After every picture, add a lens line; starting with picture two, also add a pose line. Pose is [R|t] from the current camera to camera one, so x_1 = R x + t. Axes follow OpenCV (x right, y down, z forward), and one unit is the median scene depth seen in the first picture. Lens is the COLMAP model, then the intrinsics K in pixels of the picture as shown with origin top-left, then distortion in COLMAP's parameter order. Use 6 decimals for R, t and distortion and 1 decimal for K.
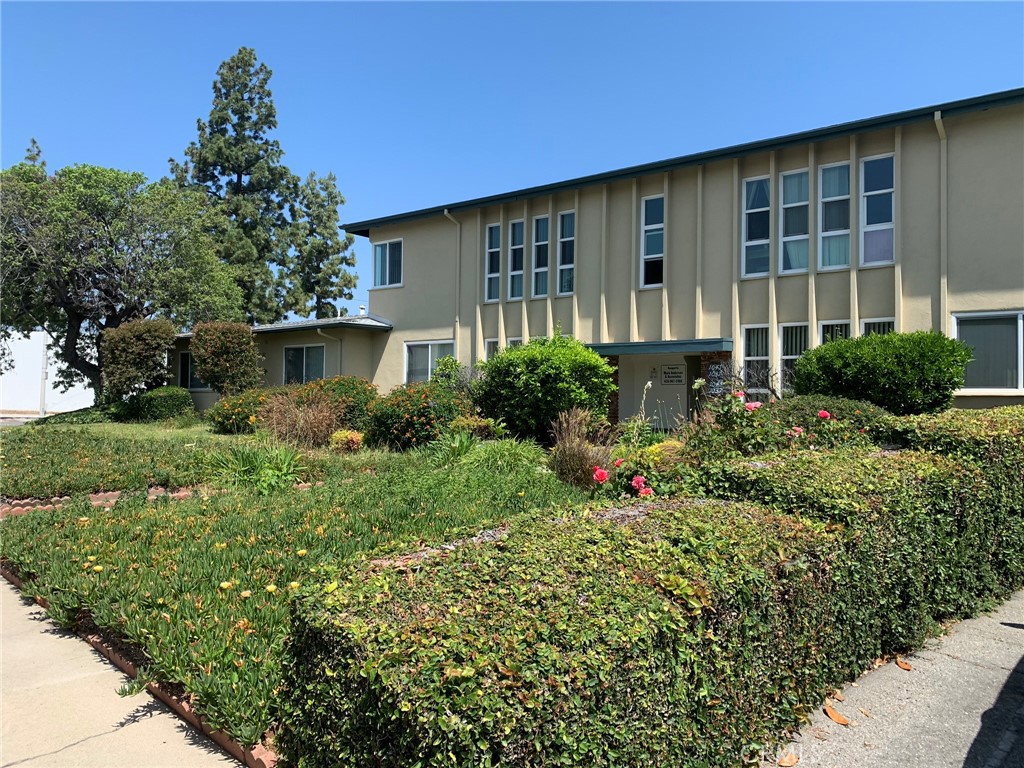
lens RADIAL K [[773.3, 0, 512.0], [0, 773.3, 384.0], [0, 0, 1]] dist [0.087556, -0.125242]
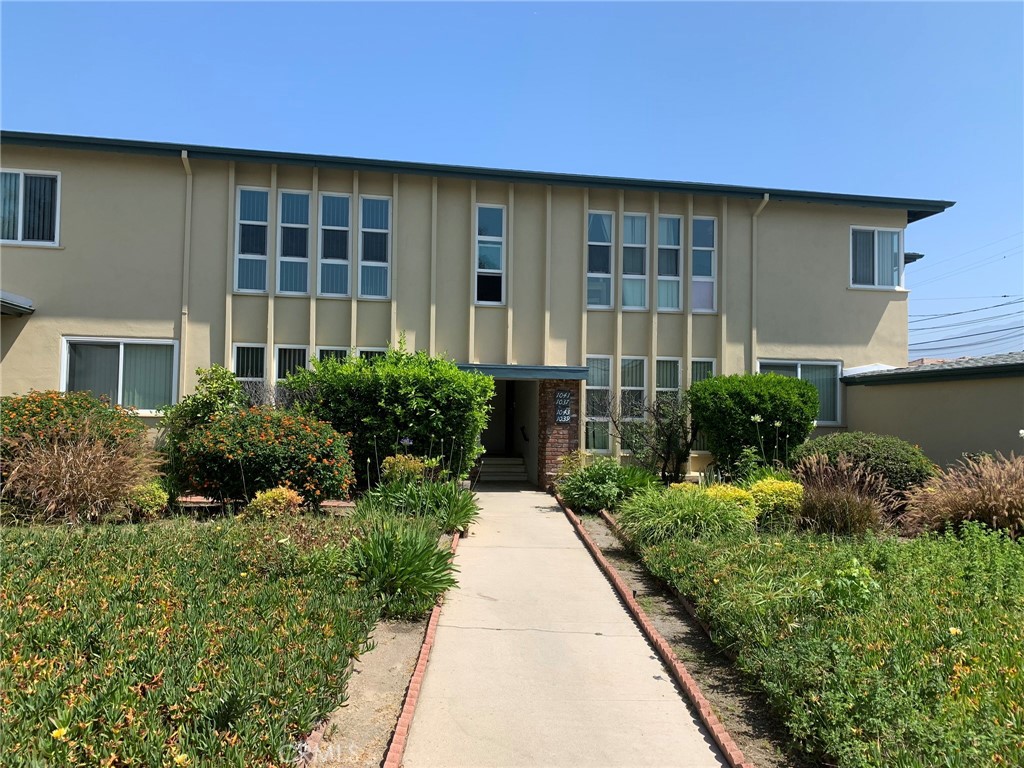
lens RADIAL K [[773.3, 0, 512.0], [0, 773.3, 384.0], [0, 0, 1]] dist [0.087556, -0.125242]
pose [[0.657524, 0.040826, 0.752327, -0.447781], [-0.019908, 0.999124, -0.036820, 0.001013], [-0.753171, 0.009233, 0.657760, 0.360930]]
